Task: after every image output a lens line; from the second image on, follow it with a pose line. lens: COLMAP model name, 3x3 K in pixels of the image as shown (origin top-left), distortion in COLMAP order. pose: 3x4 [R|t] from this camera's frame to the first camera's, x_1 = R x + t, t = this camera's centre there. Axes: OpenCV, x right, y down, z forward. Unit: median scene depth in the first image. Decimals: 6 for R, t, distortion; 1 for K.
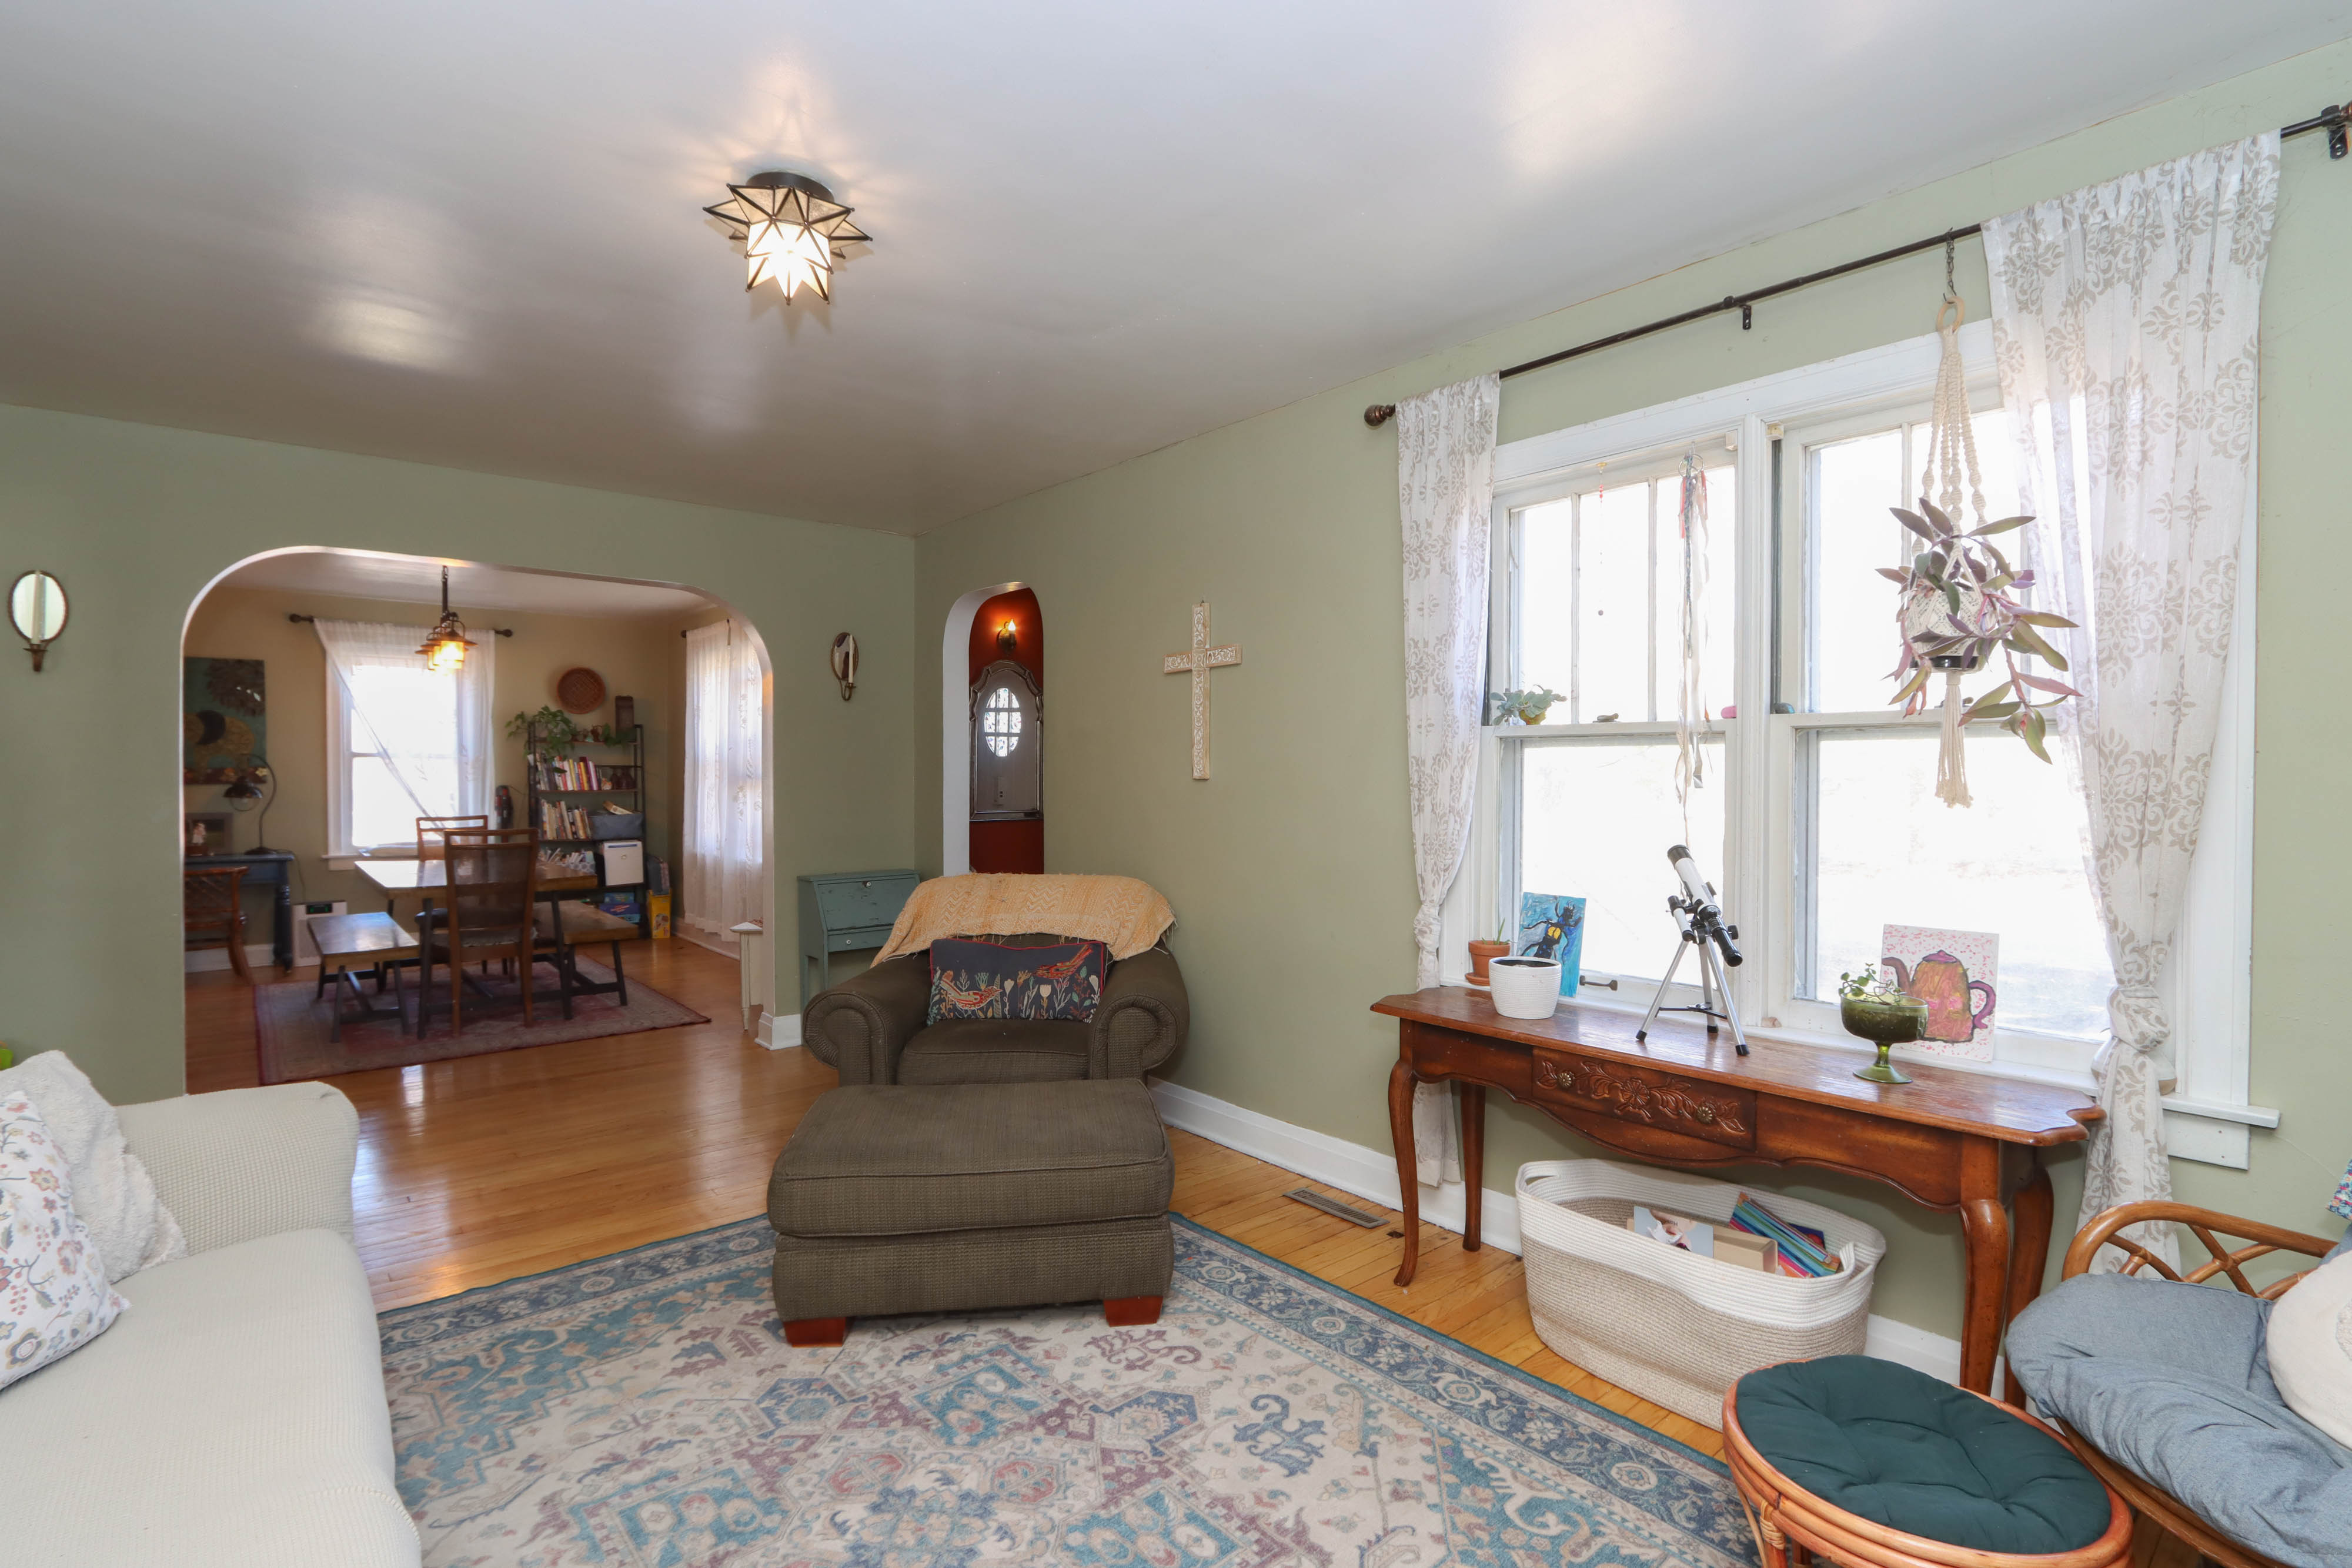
lens RADIAL K [[1102.8, 0, 1172.6], [0, 1102.8, 787.4], [0, 0, 1]] dist [-0.014557, 0.000546]
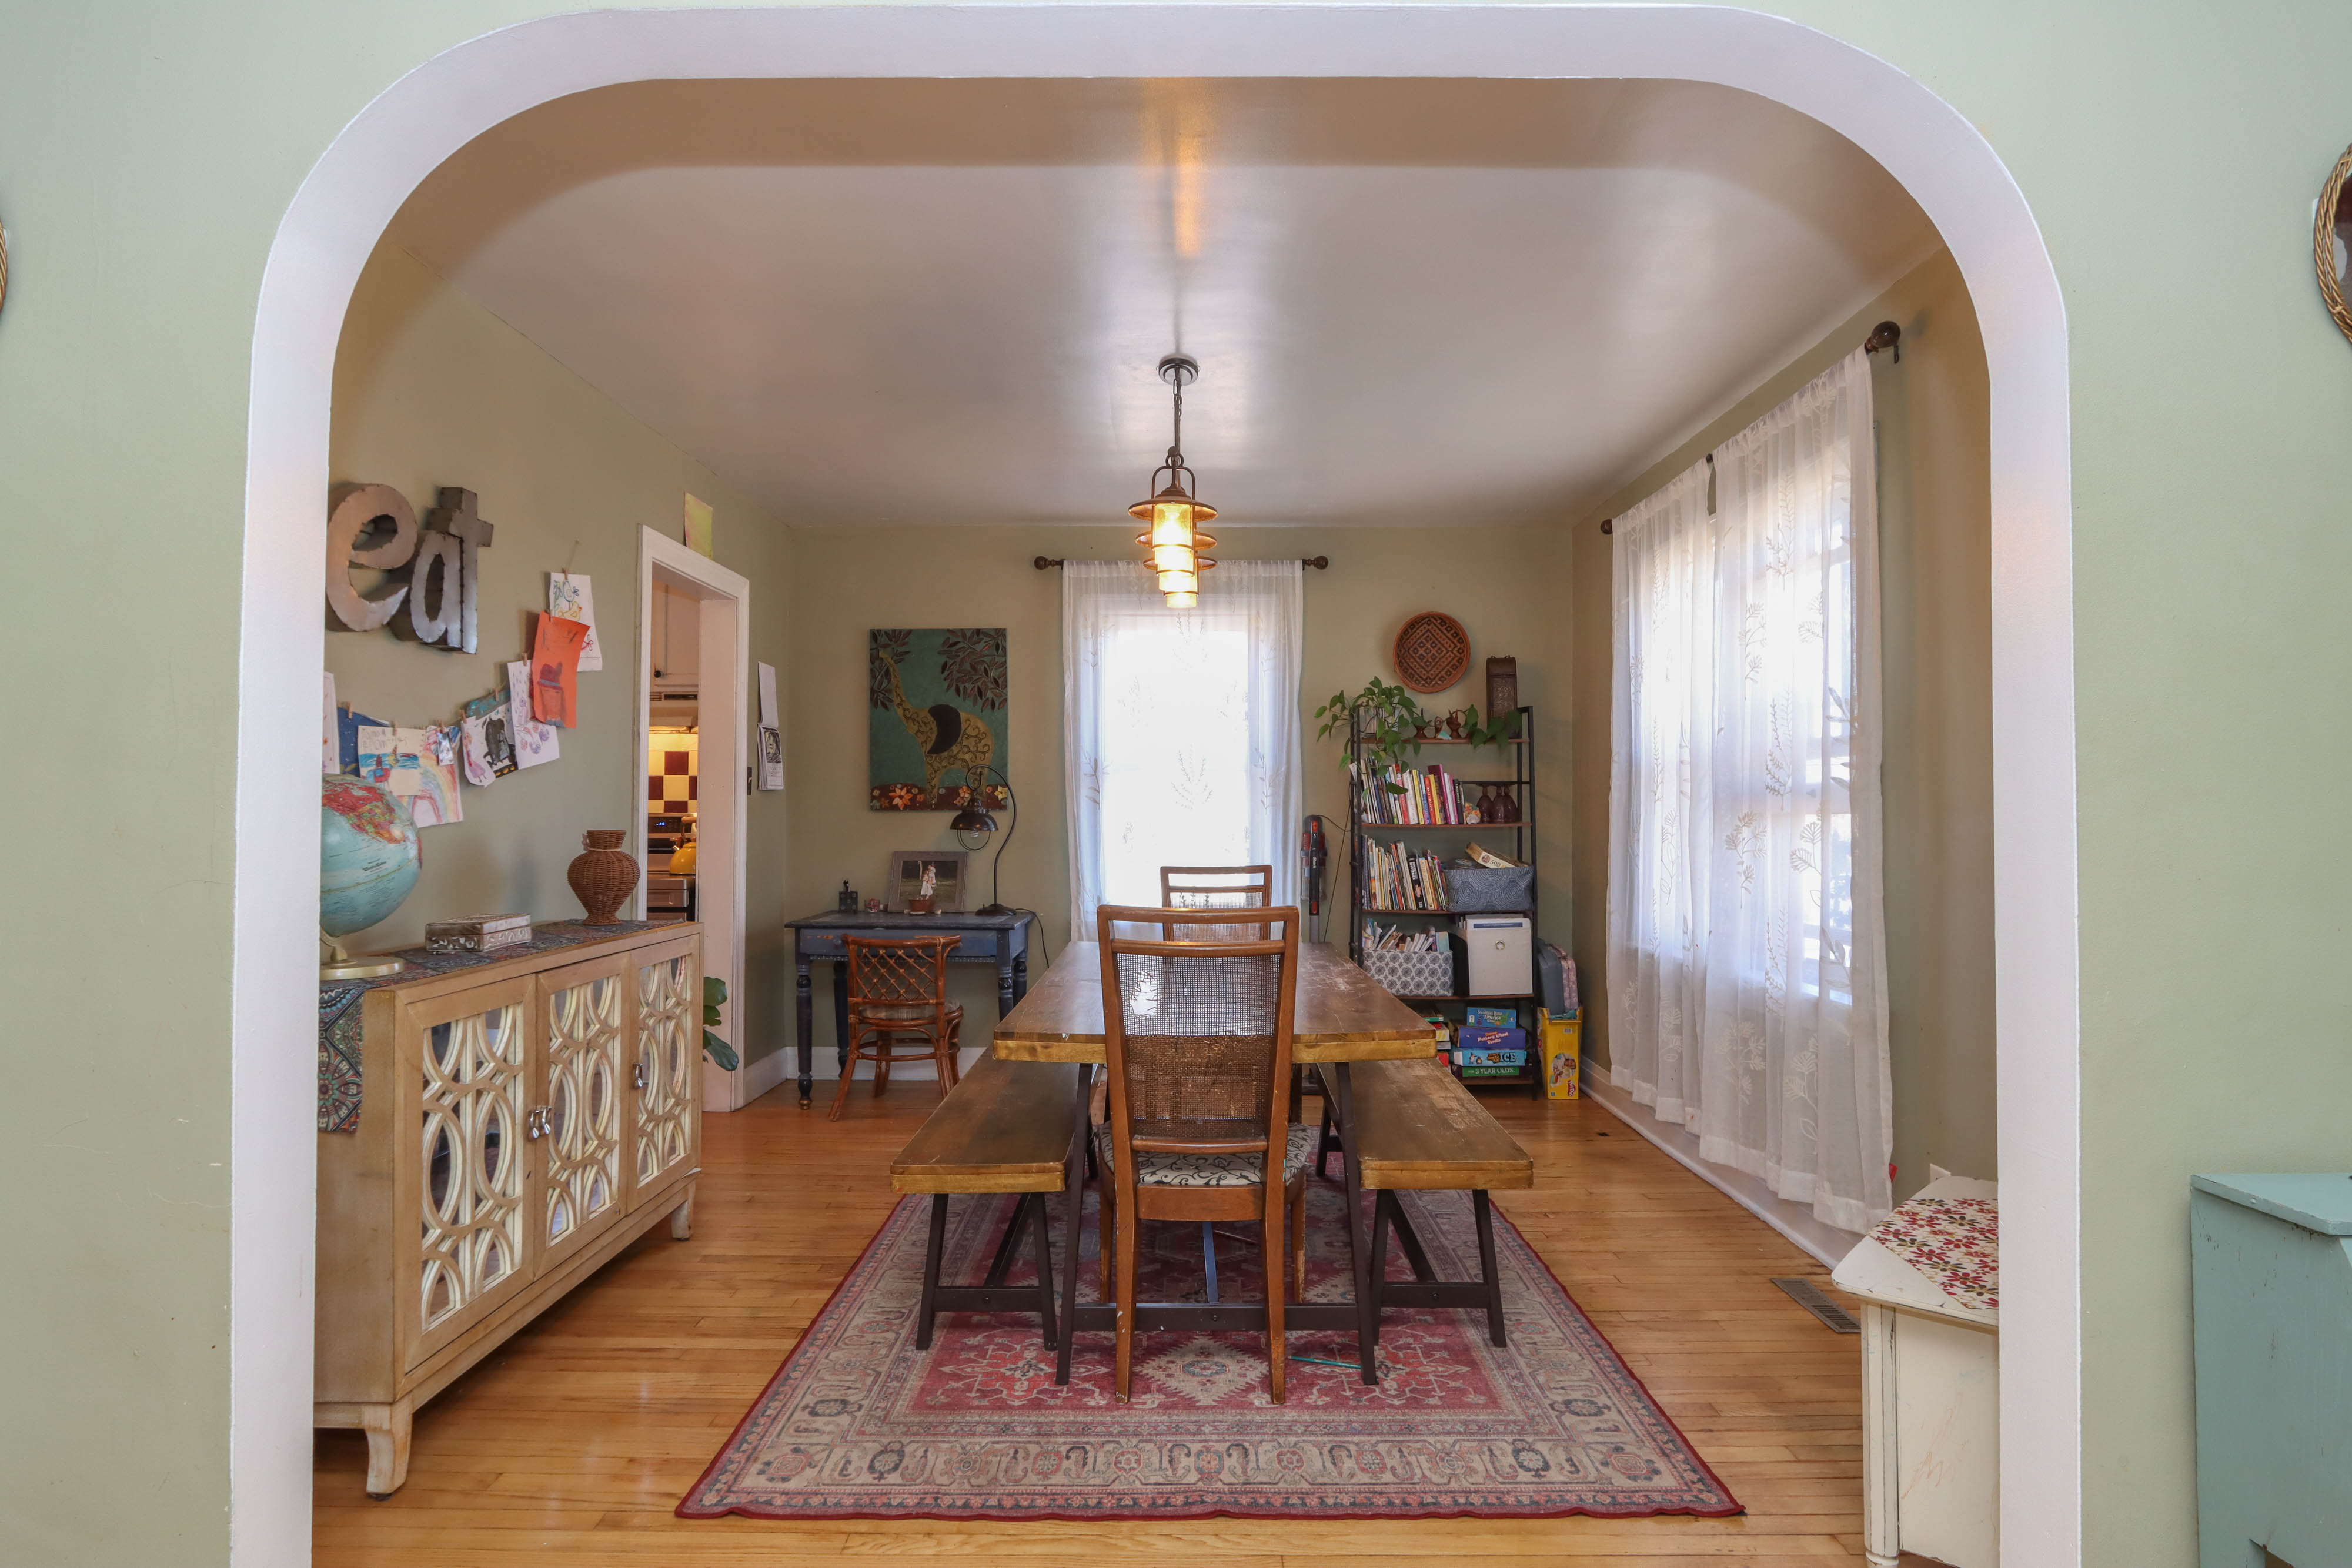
lens RADIAL K [[1277.2, 0, 1140.3], [0, 1277.2, 806.8], [0, 0, 1]] dist [-0.023150, 0.007845]
pose [[0.749962, -0.002726, -0.661475, -0.243698], [-0.009011, 0.999857, -0.014336, 0.005212], [0.661420, 0.016712, 0.749830, 0.461024]]
